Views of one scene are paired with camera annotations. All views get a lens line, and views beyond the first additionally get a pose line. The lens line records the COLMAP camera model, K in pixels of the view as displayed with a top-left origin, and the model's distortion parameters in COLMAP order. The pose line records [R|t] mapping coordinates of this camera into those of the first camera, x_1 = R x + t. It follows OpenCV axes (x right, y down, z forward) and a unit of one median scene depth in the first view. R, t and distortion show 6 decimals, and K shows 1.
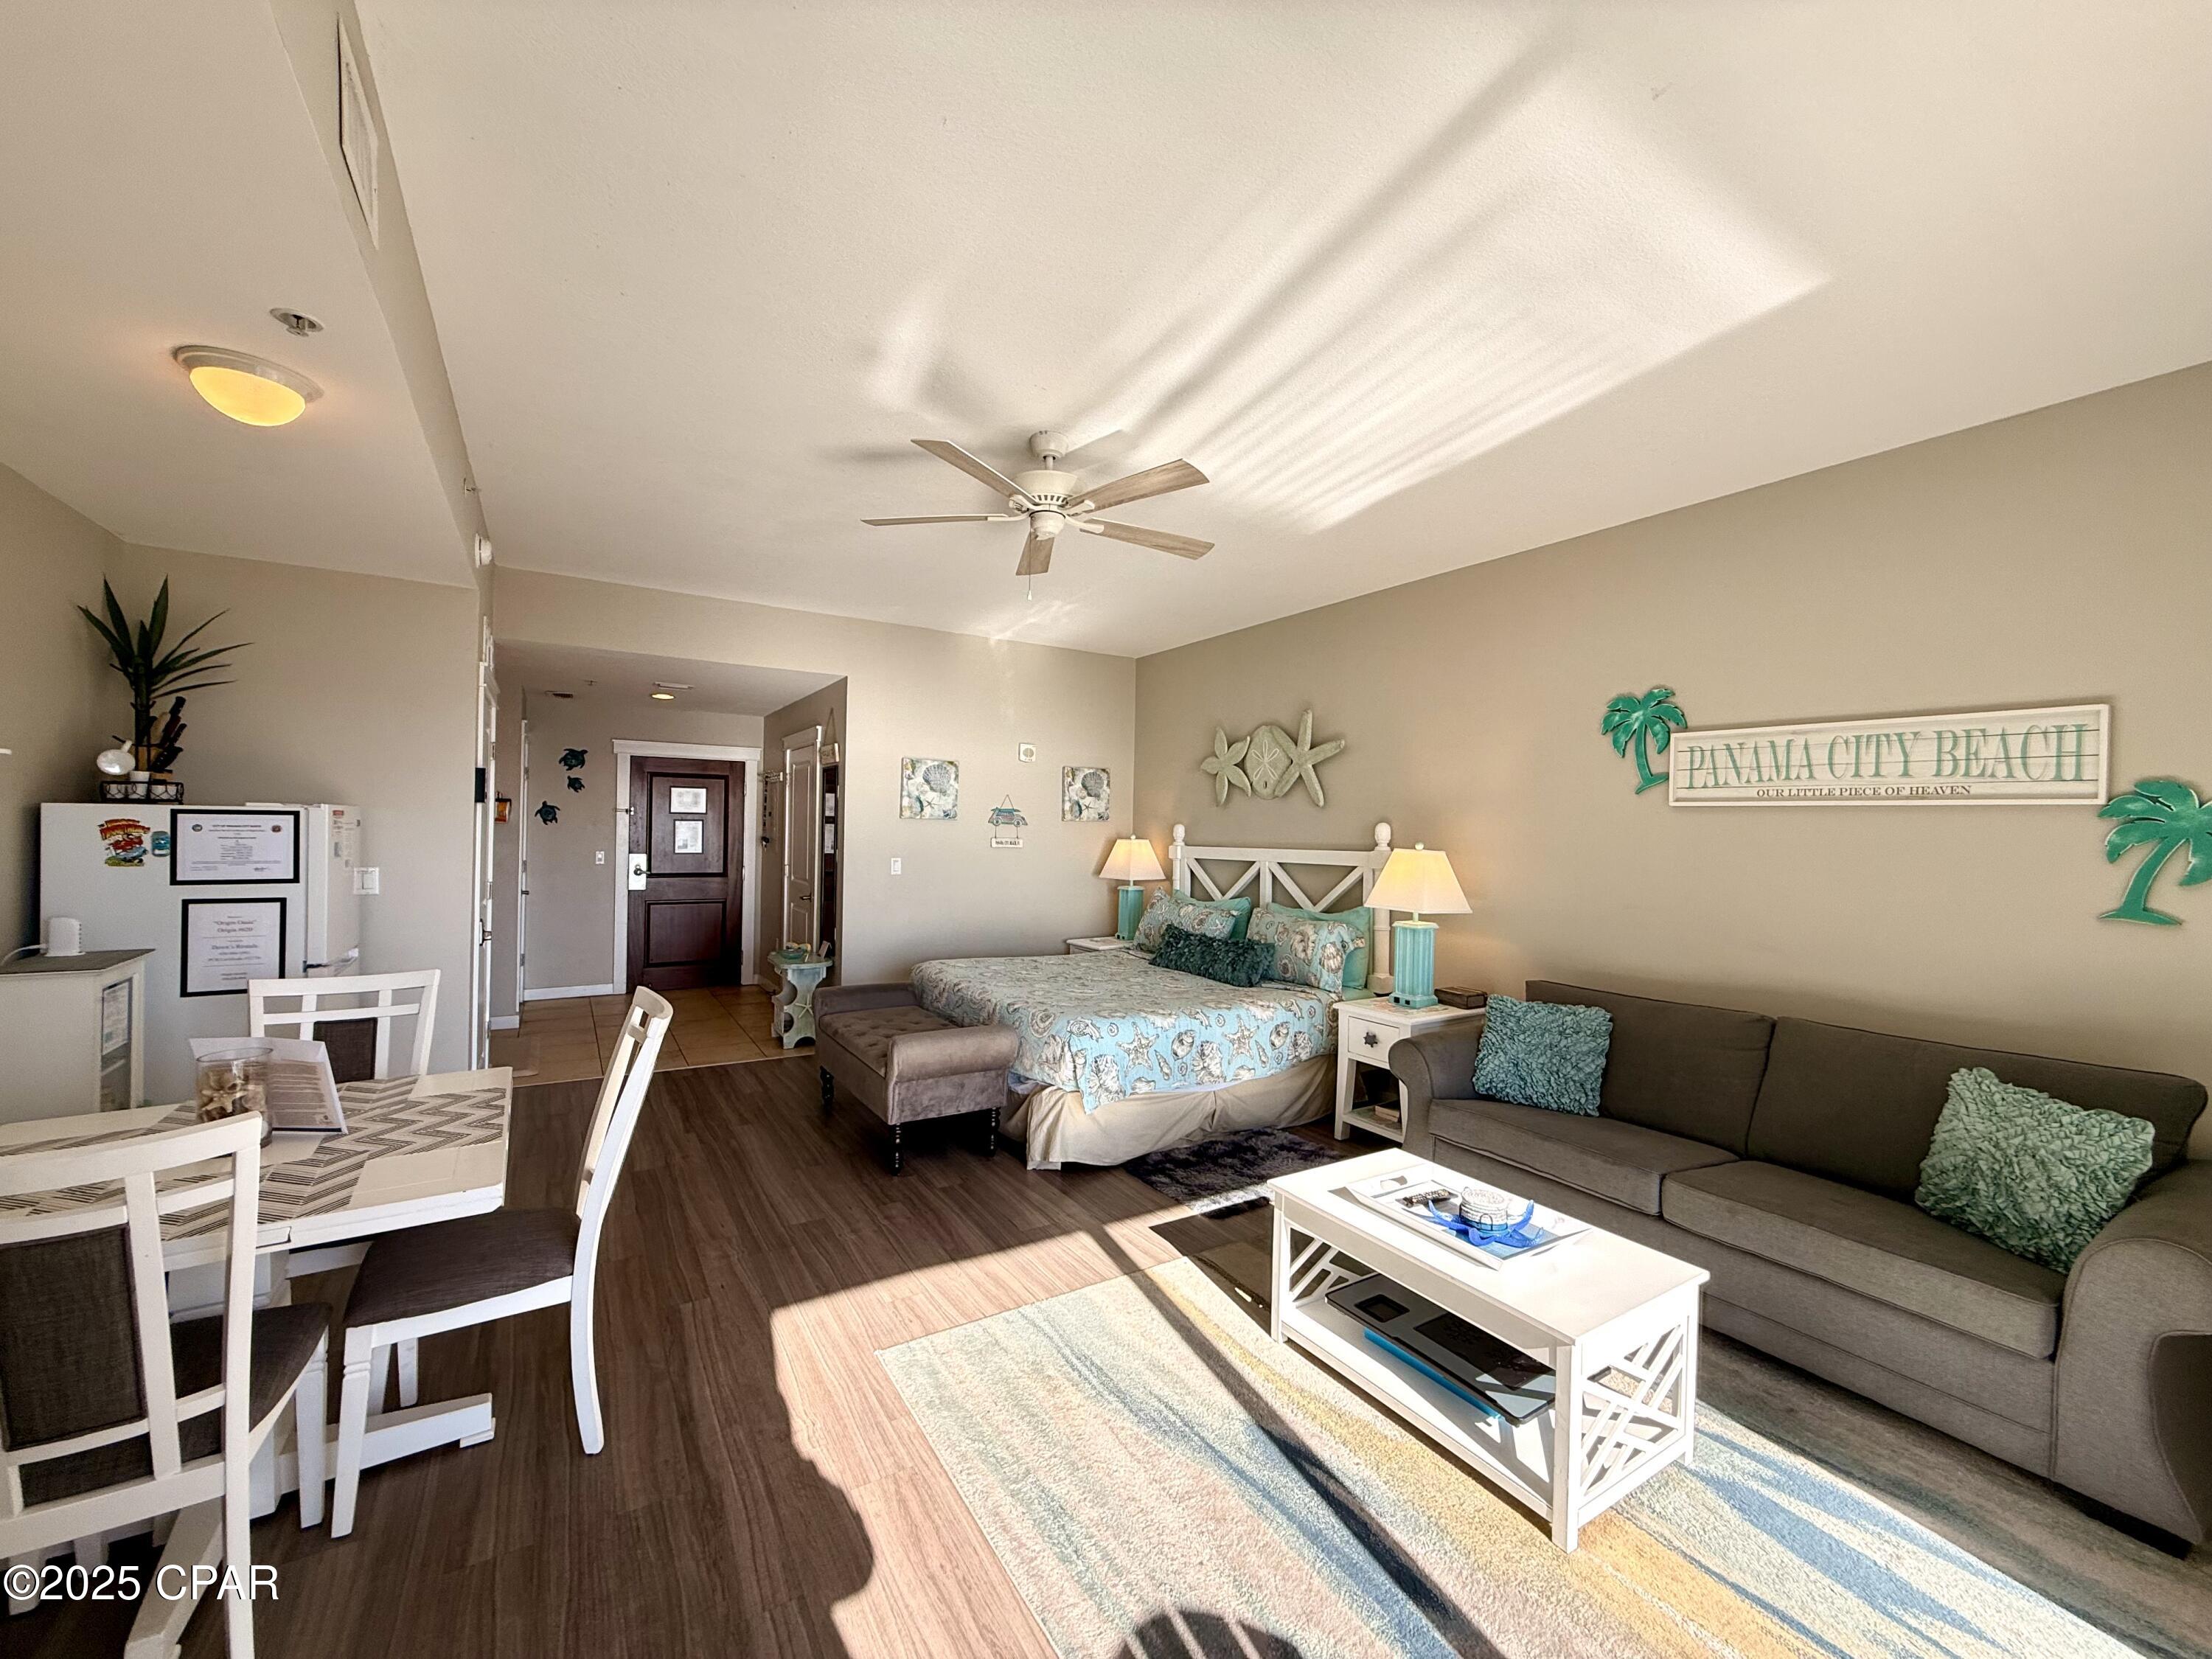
lens RADIAL K [[877.9, 0, 1102.9], [0, 877.9, 831.8], [0, 0, 1]] dist [-0.001050, 0.000425]
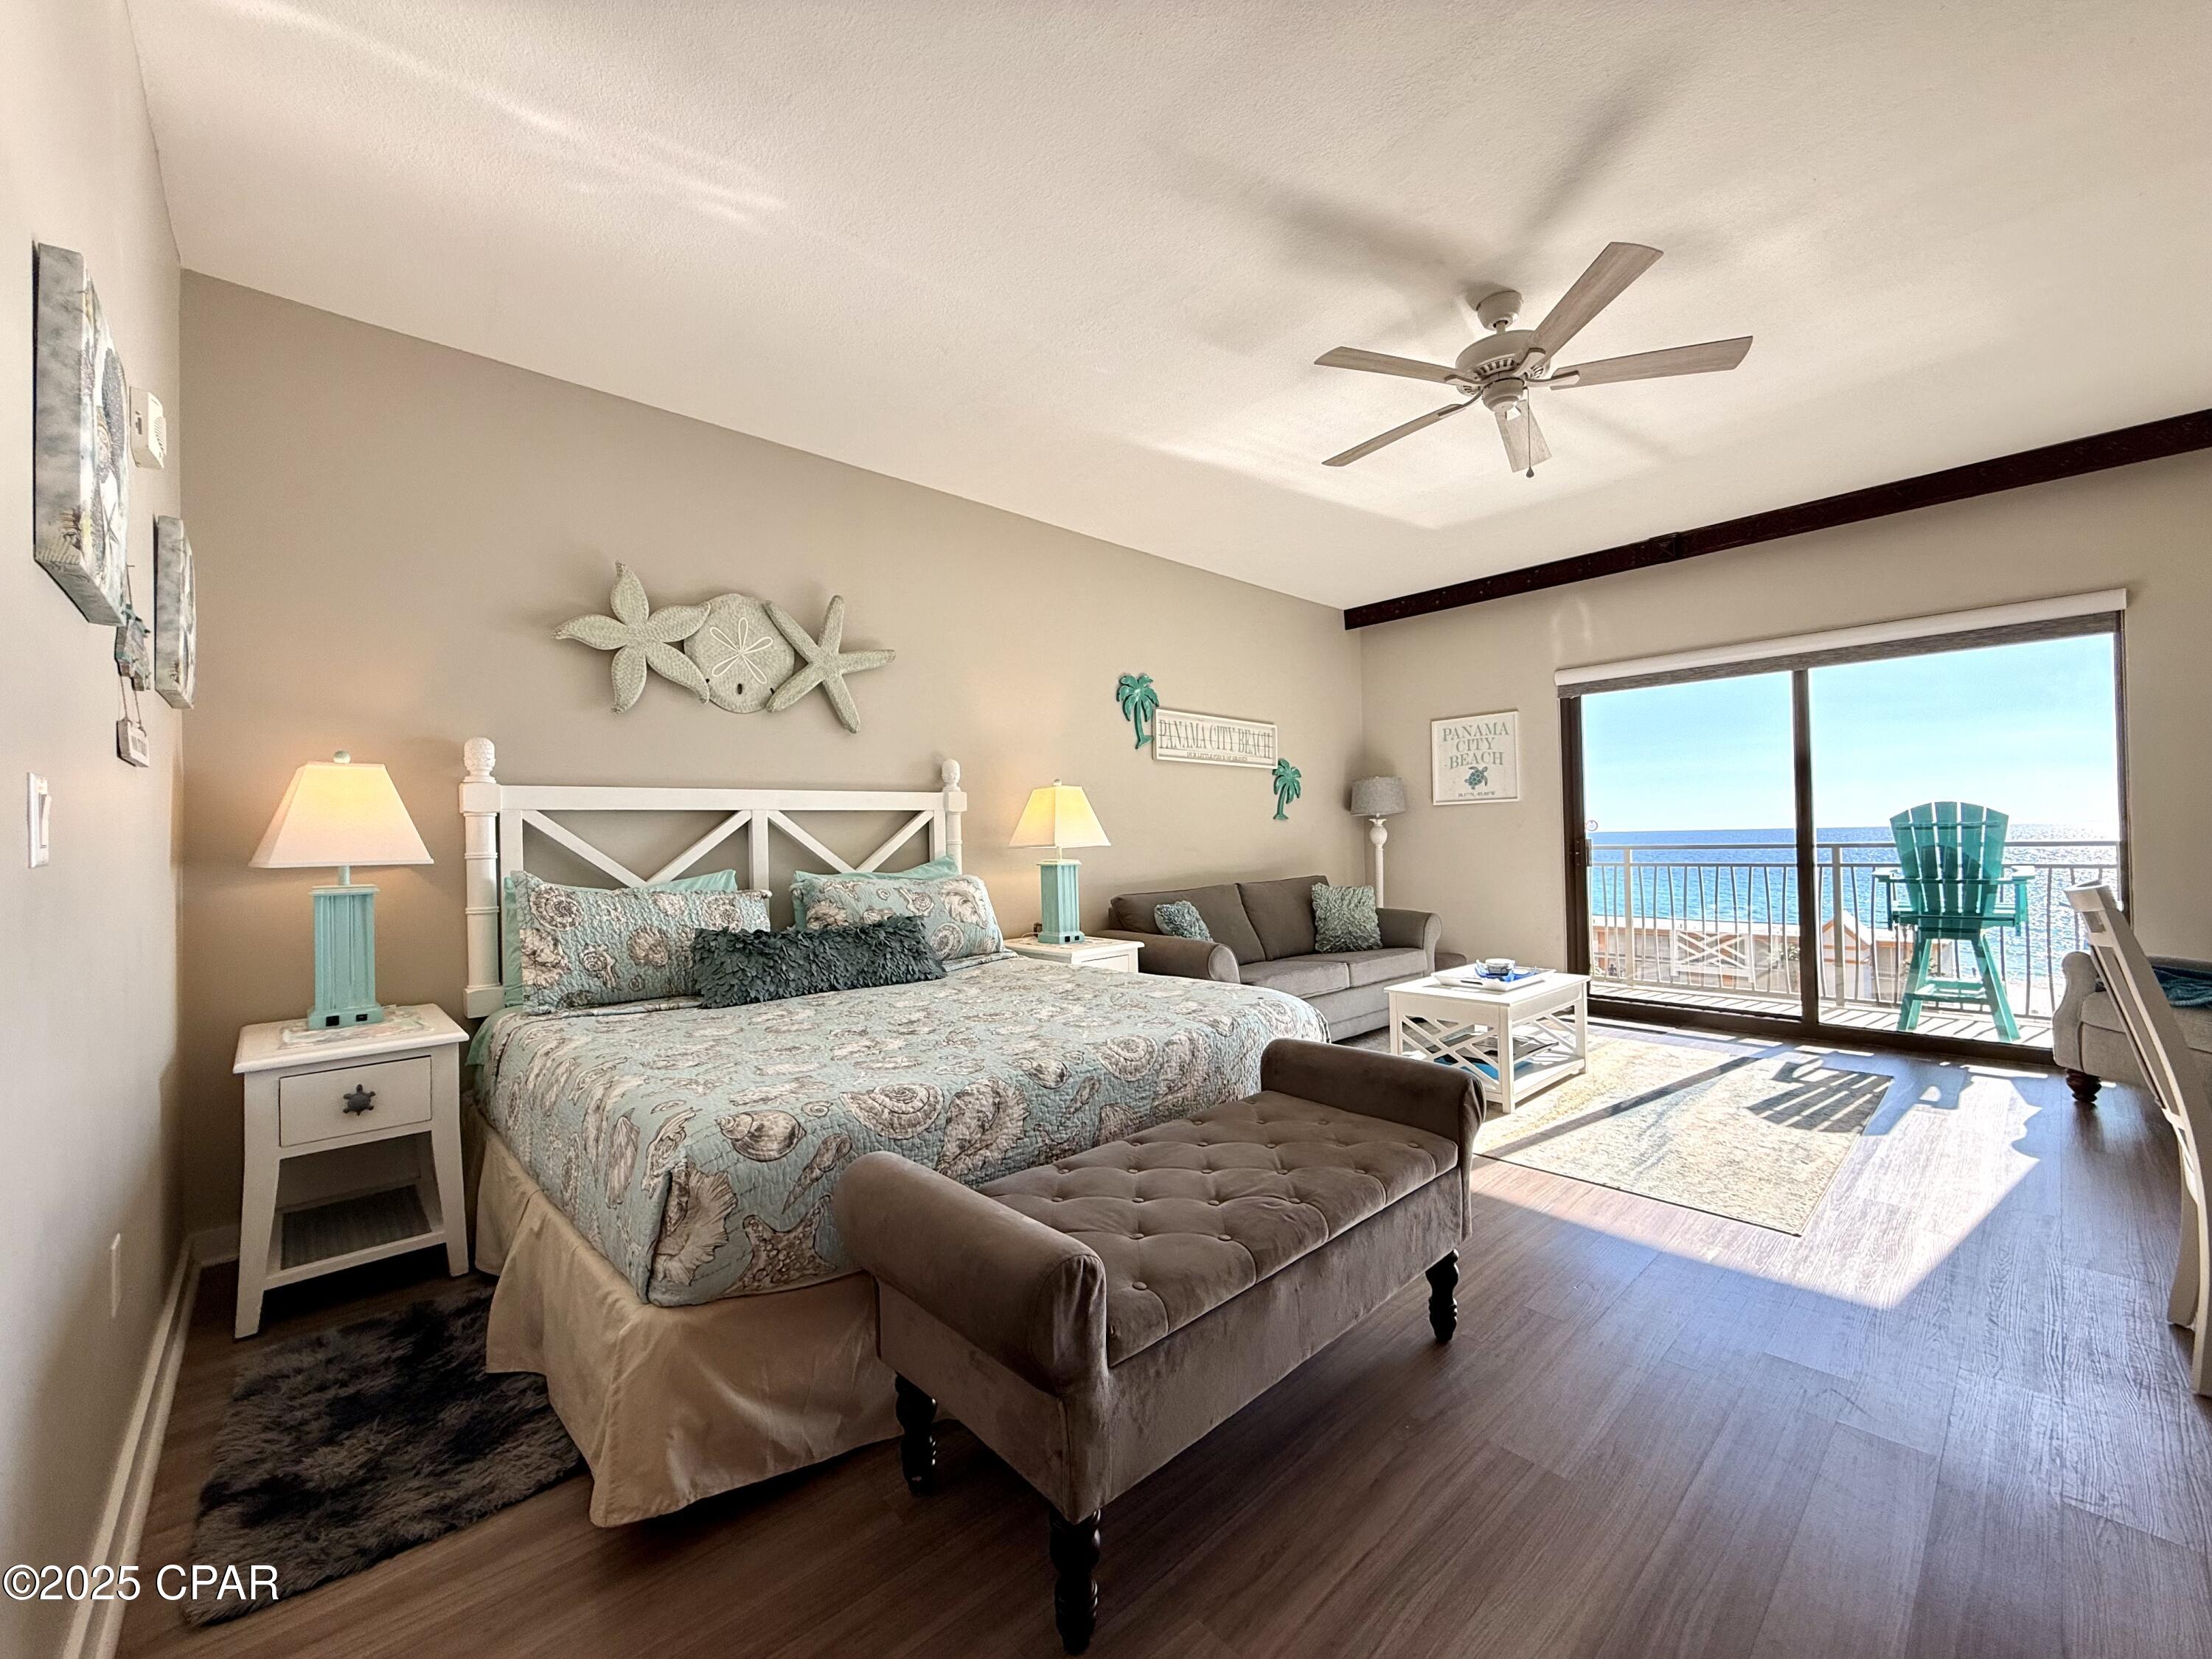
lens RADIAL K [[877.9, 0, 1102.4], [0, 877.9, 832.9], [0, 0, 1]] dist [-0.001050, 0.000425]
pose [[-0.184110, -0.009119, 0.982863, -0.752476], [0.016936, 0.999779, 0.012448, 0.072315], [-0.982760, 0.018937, -0.183915, 1.346380]]
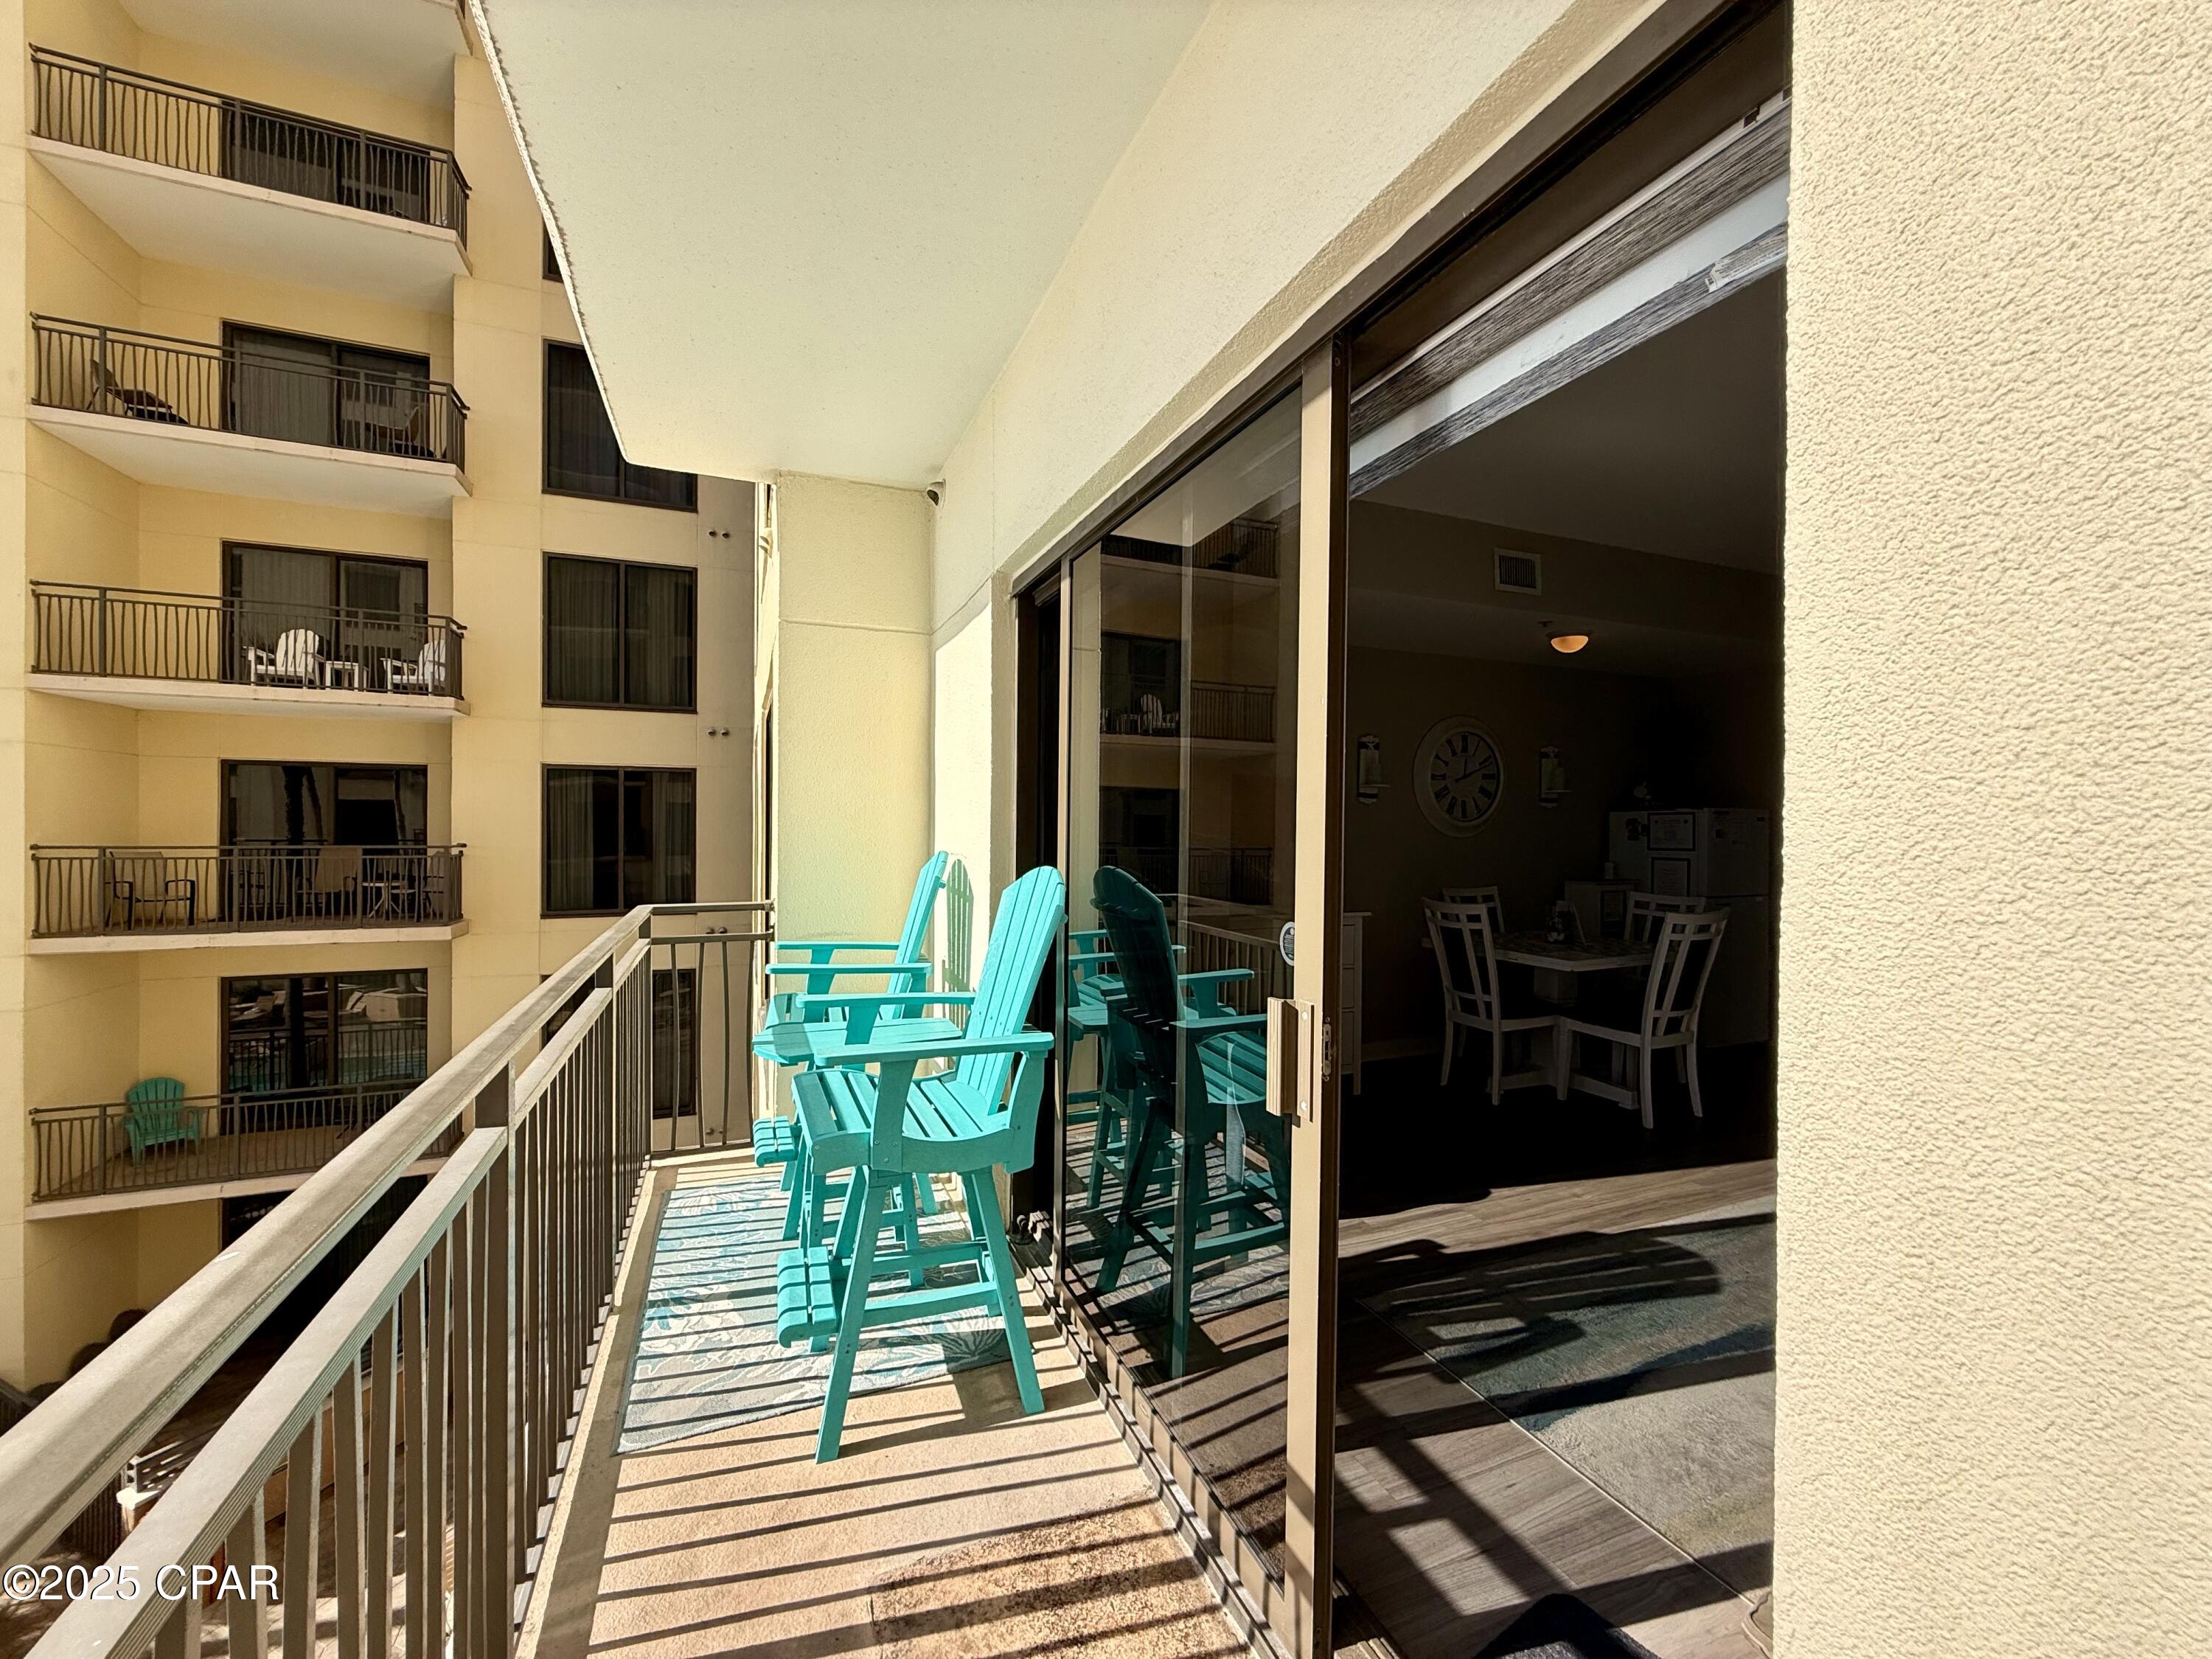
lens RADIAL K [[877.9, 0, 1105.6], [0, 877.9, 827.6], [0, 0, 1]] dist [-0.001050, 0.000425]
pose [[-0.165138, -0.018041, -0.986105, 0.904170], [-0.012316, 0.999792, -0.016229, 0.043984], [0.986194, 0.009465, -0.165326, 0.067104]]
